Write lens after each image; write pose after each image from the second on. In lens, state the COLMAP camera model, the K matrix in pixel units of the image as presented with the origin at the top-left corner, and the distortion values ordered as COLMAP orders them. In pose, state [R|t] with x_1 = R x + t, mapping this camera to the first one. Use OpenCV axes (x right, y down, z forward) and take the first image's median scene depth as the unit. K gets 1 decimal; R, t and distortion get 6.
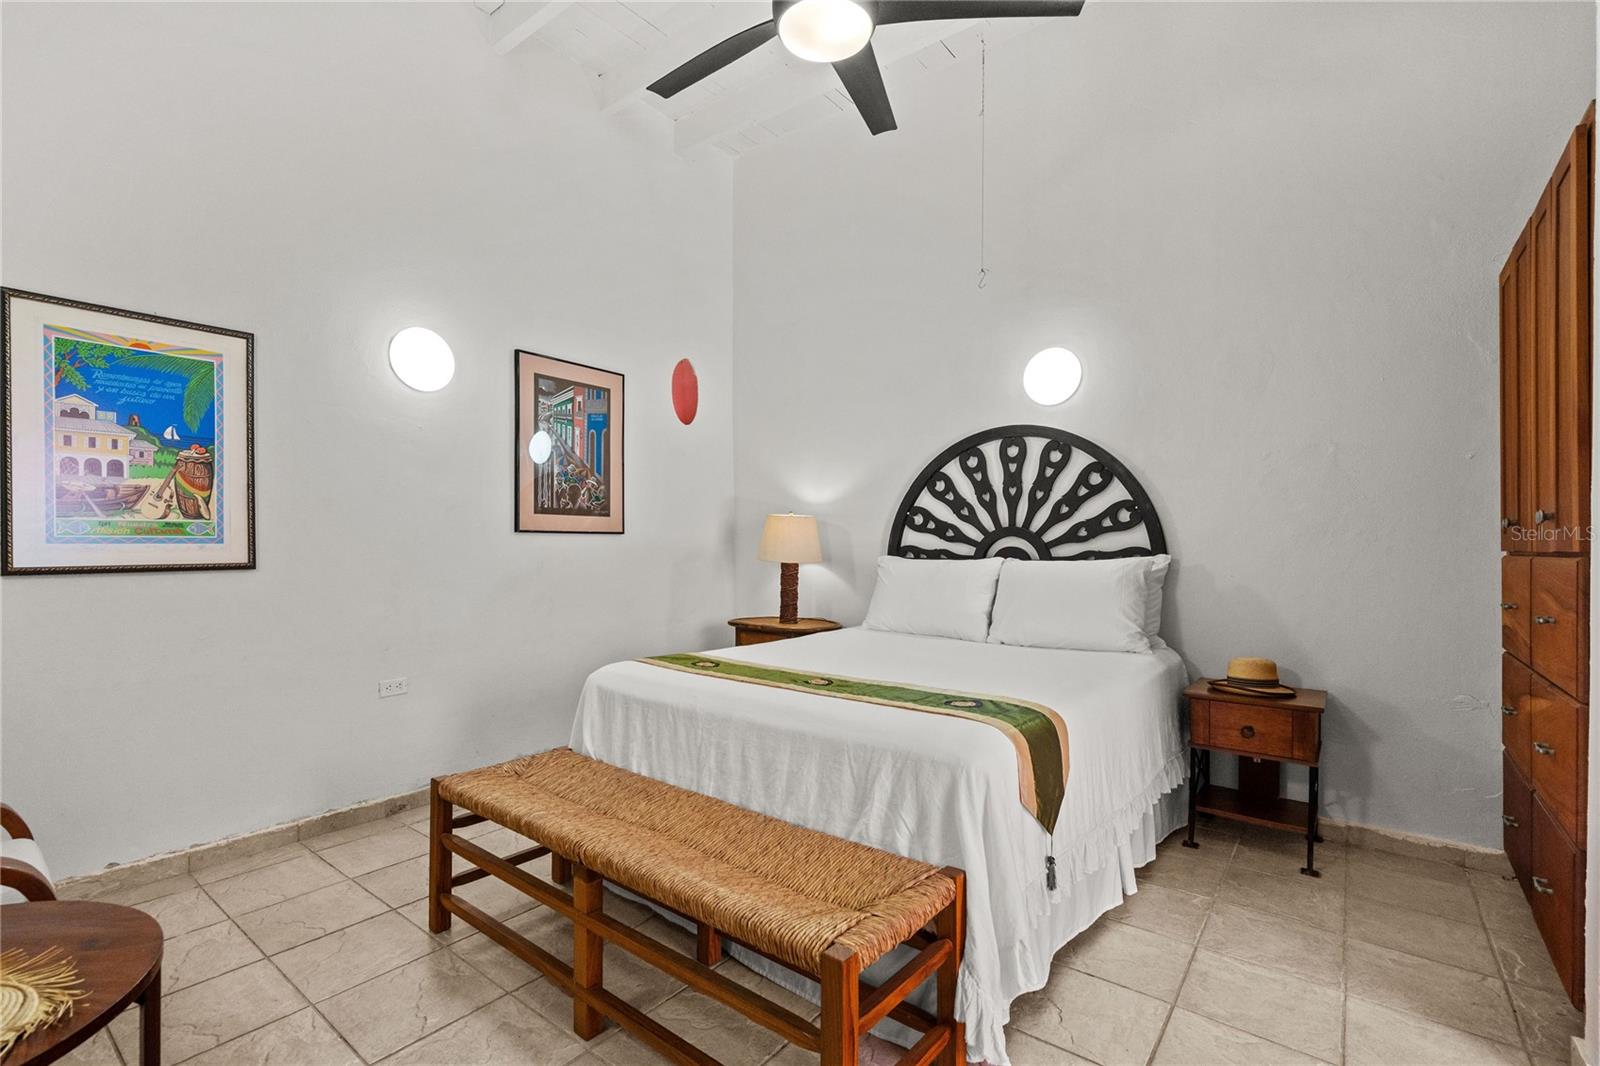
lens RADIAL K [[726.1, 0, 756.2], [0, 726.1, 544.4], [0, 0, 1]] dist [-0.003908, 0.001337]
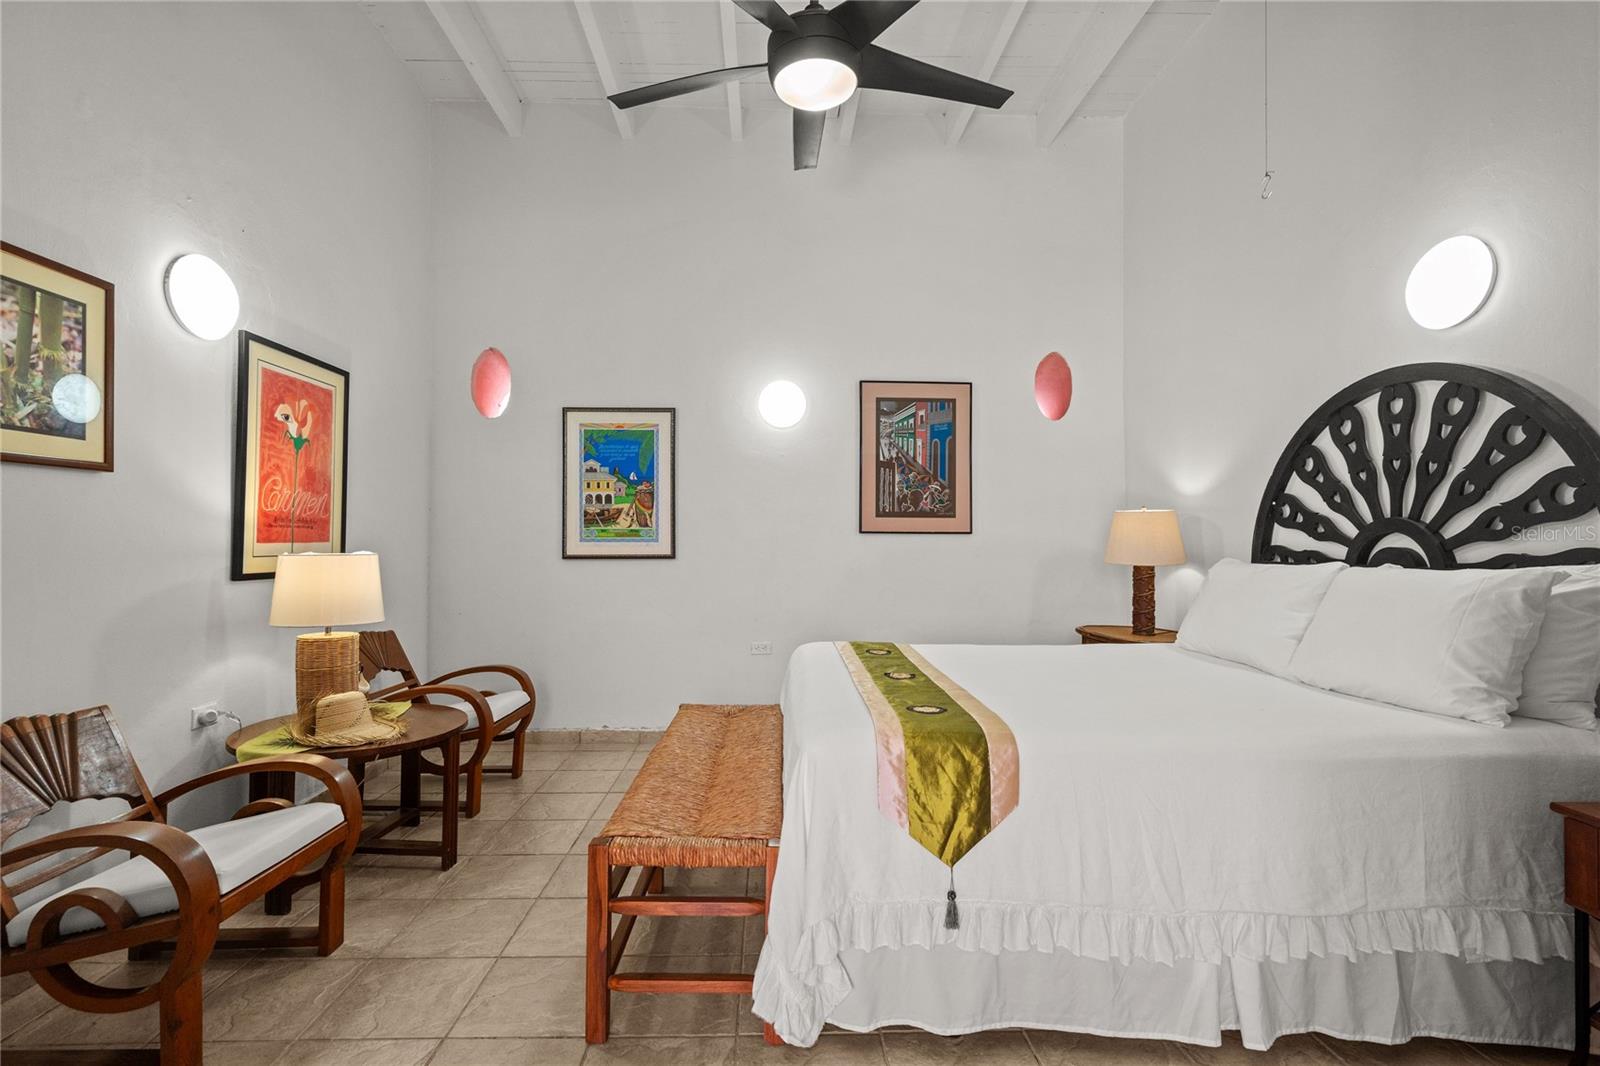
lens RADIAL K [[726.1, 0, 791.2], [0, 726.1, 531.9], [0, 0, 1]] dist [-0.003908, 0.001337]
pose [[0.648399, -0.011675, -0.761211, 0.505123], [-0.004174, 0.999813, -0.018890, 0.003805], [0.761289, 0.015425, 0.648229, 0.139199]]
